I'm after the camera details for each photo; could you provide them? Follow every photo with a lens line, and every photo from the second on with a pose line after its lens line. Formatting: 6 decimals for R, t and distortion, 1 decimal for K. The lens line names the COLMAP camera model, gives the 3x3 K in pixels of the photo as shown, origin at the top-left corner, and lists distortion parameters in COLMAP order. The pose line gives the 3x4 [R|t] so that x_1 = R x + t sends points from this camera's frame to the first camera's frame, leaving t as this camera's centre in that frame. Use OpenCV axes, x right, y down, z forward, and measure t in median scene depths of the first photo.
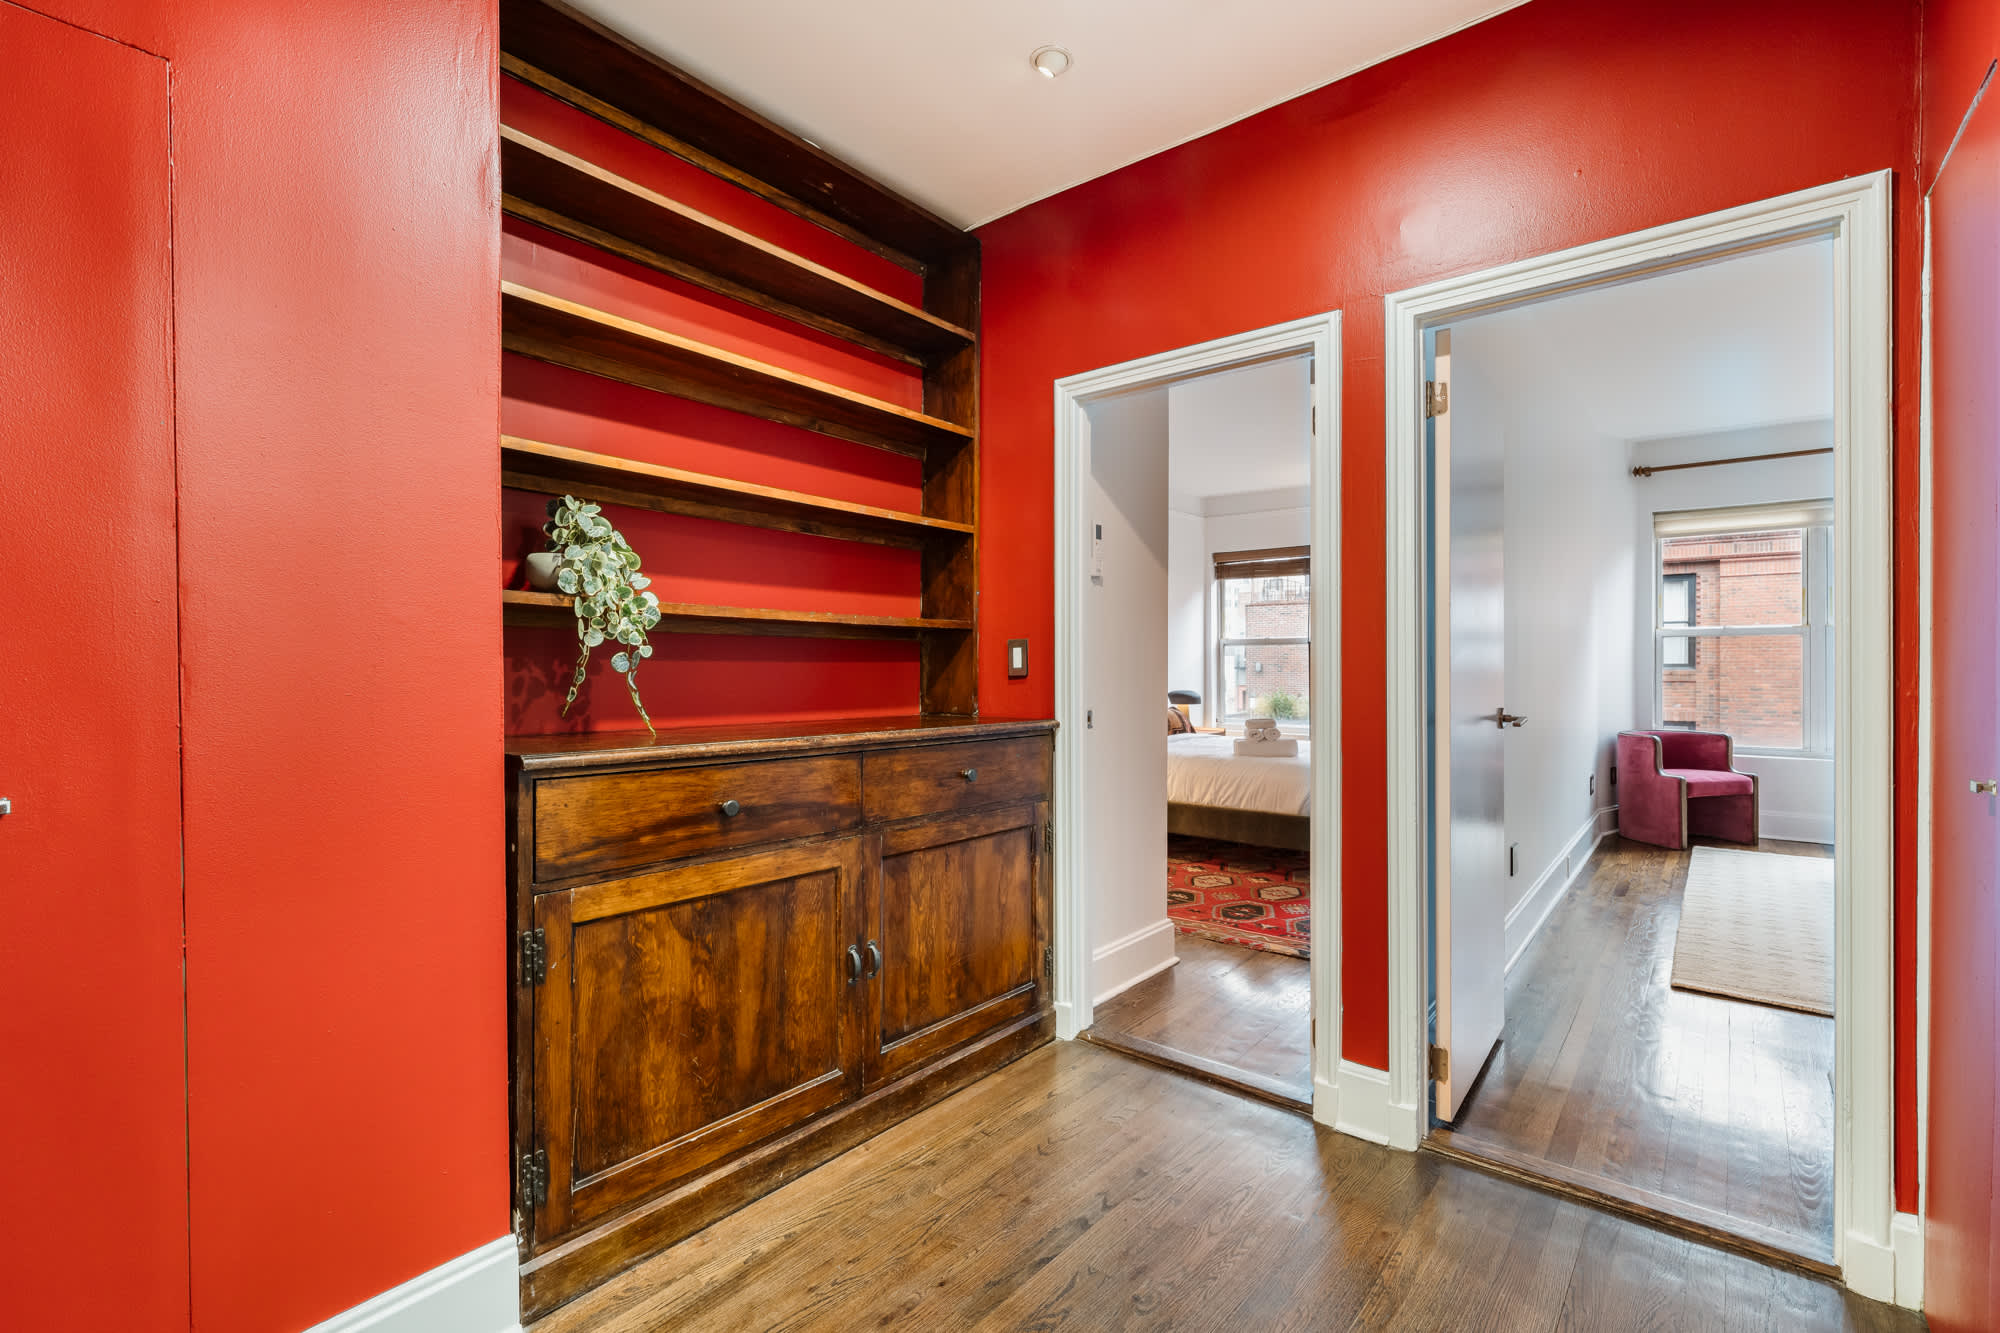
lens RADIAL K [[883.2, 0, 1017.2], [0, 883.2, 658.5], [0, 0, 1]] dist [-0.002488, -0.000443]
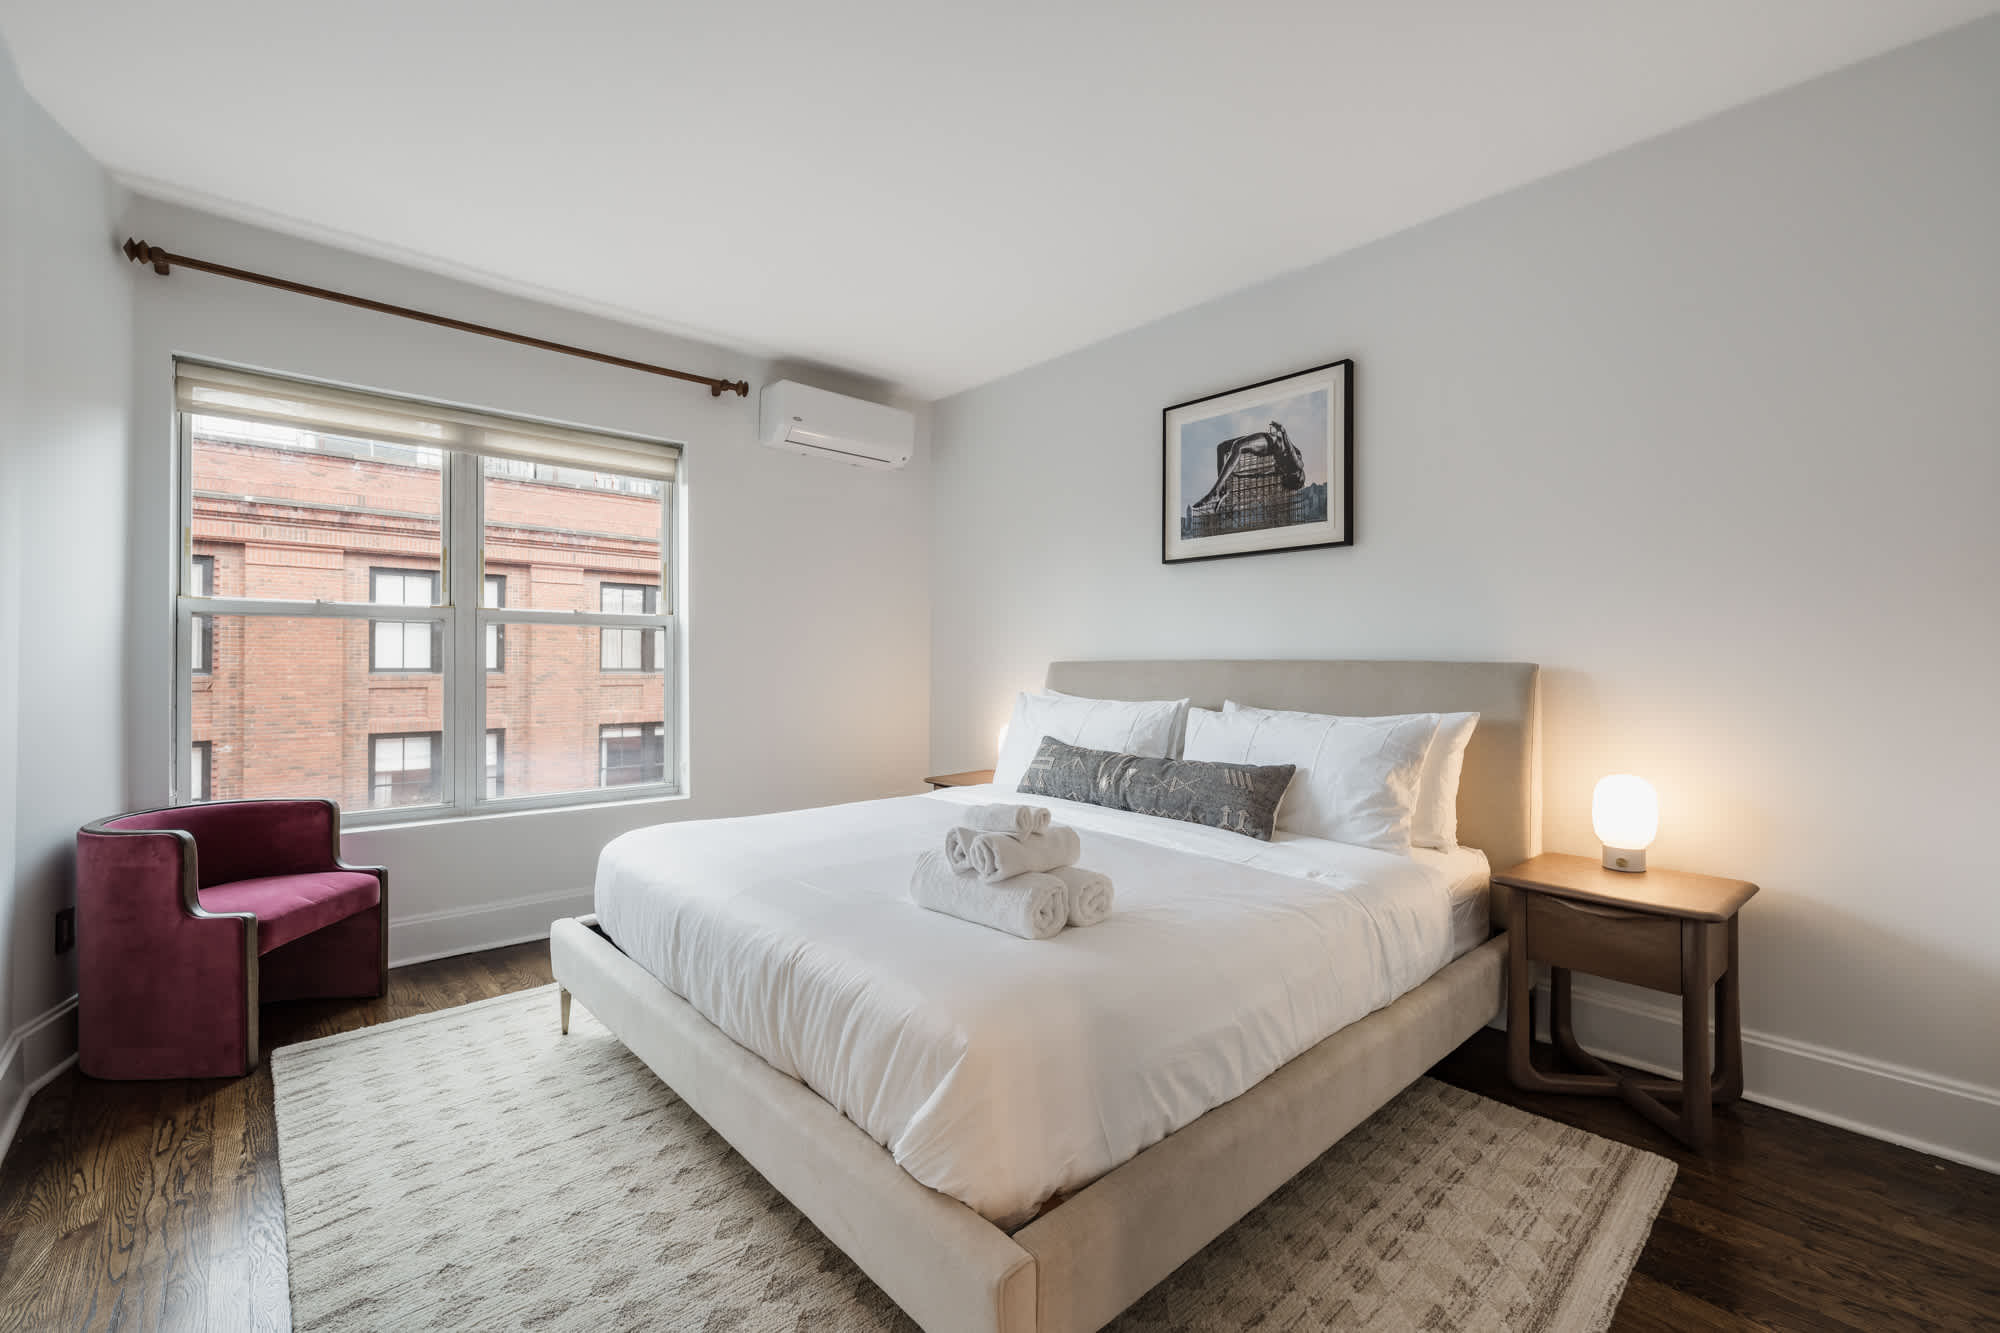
lens RADIAL K [[851.6, 0, 1017.0], [0, 851.6, 662.0], [0, 0, 1]] dist [-0.000148, -0.000054]
pose [[0.148459, 0.004875, 0.988907, 0.344326], [-0.003446, 0.999984, -0.004413, 0.003605], [-0.988913, -0.002753, 0.148473, 0.494961]]
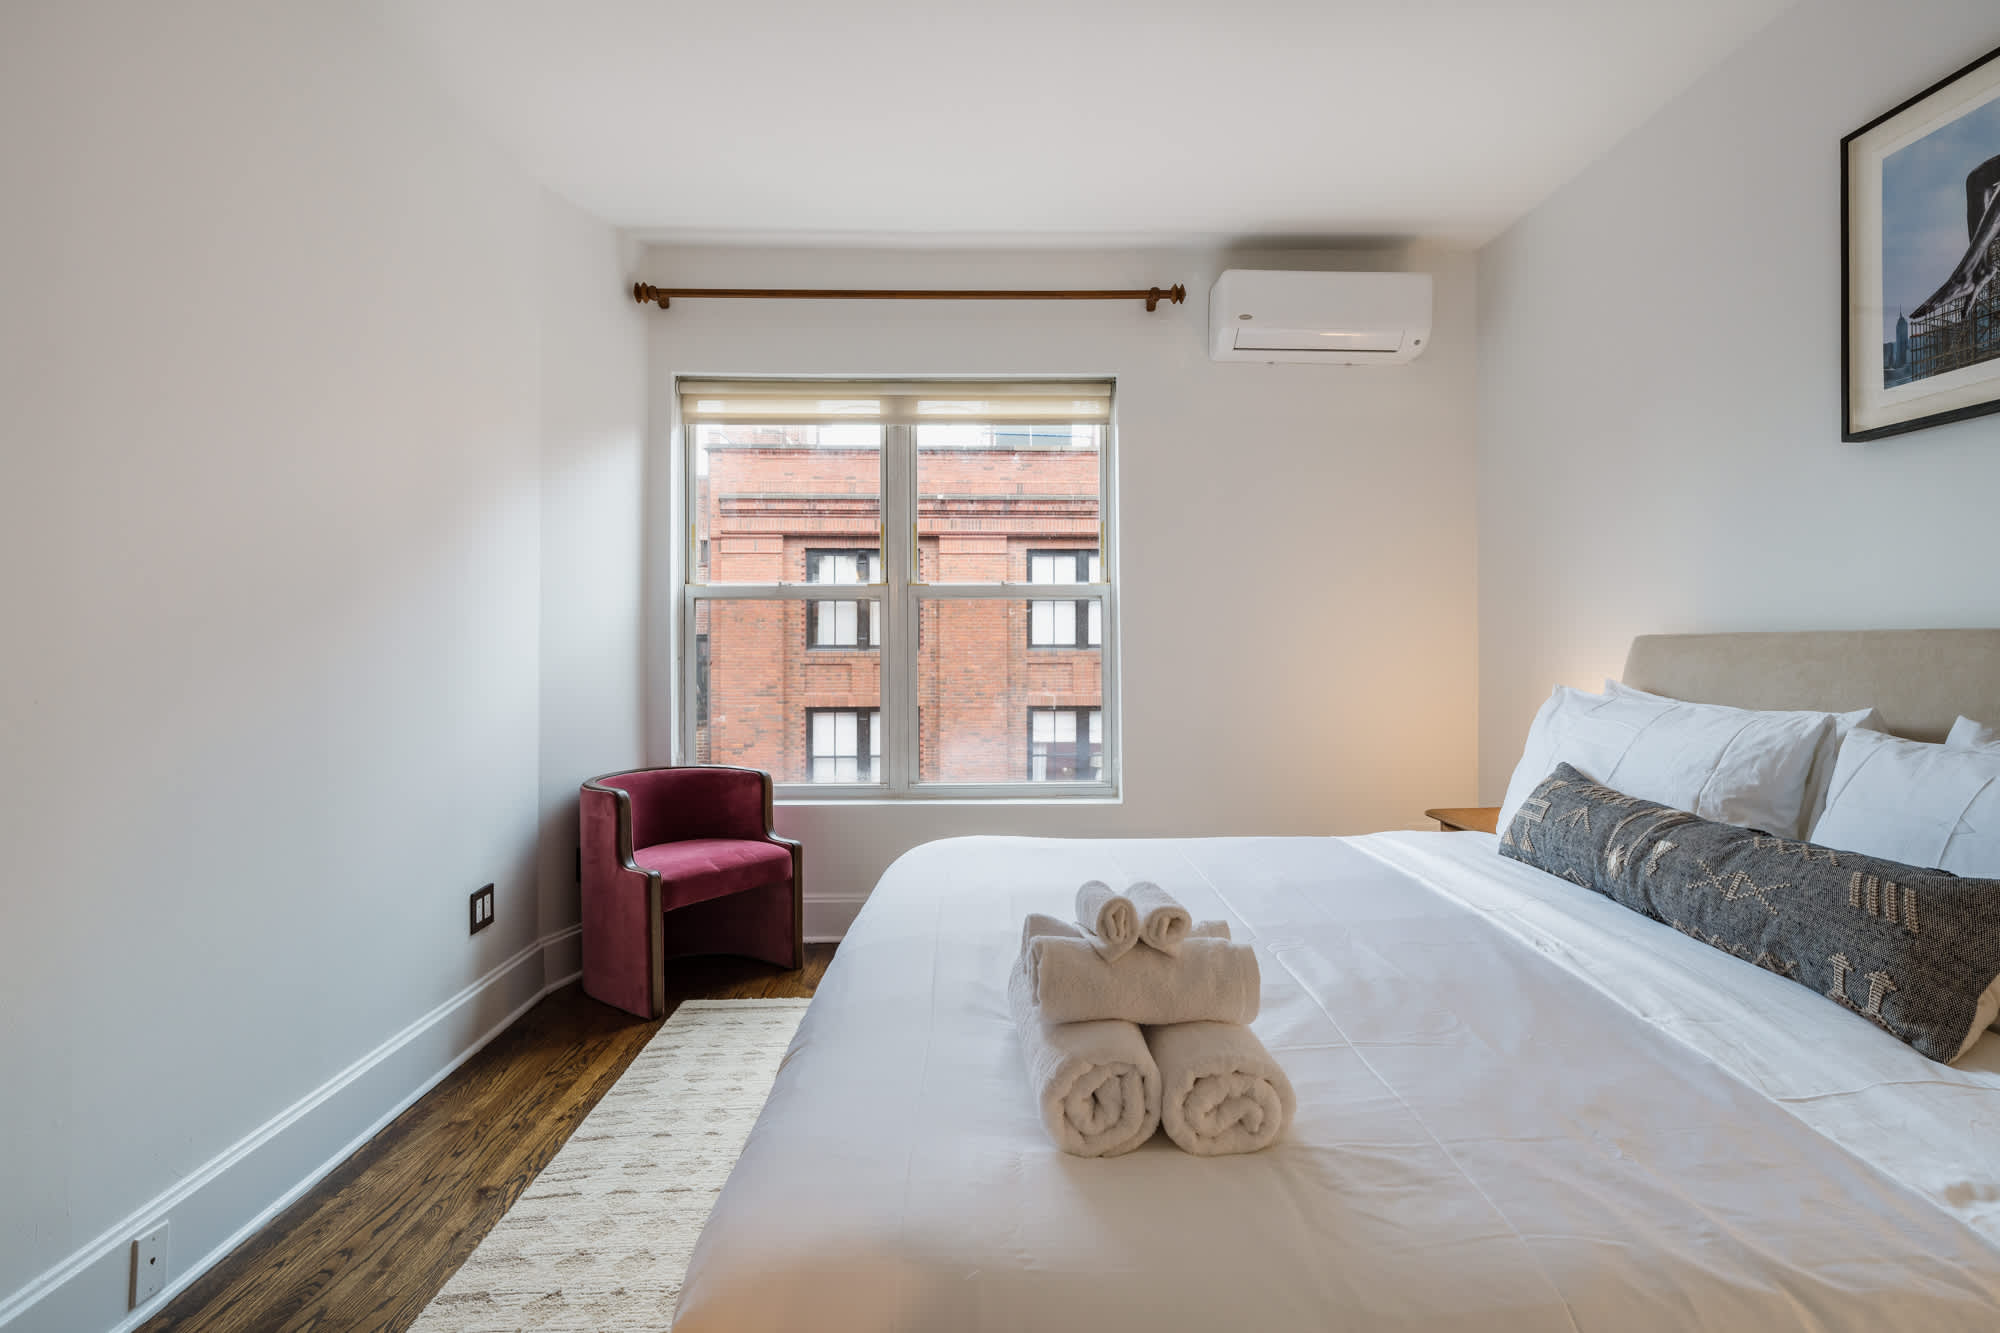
lens RADIAL K [[991.8, 0, 1012.5], [0, 991.8, 634.5], [0, 0, 1]] dist [0.000500, -0.000569]
pose [[0.762091, 0.002755, 0.647464, 0.499775], [0.000936, 0.999985, -0.005356, 0.002150], [-0.647469, 0.004688, 0.762077, 0.401265]]
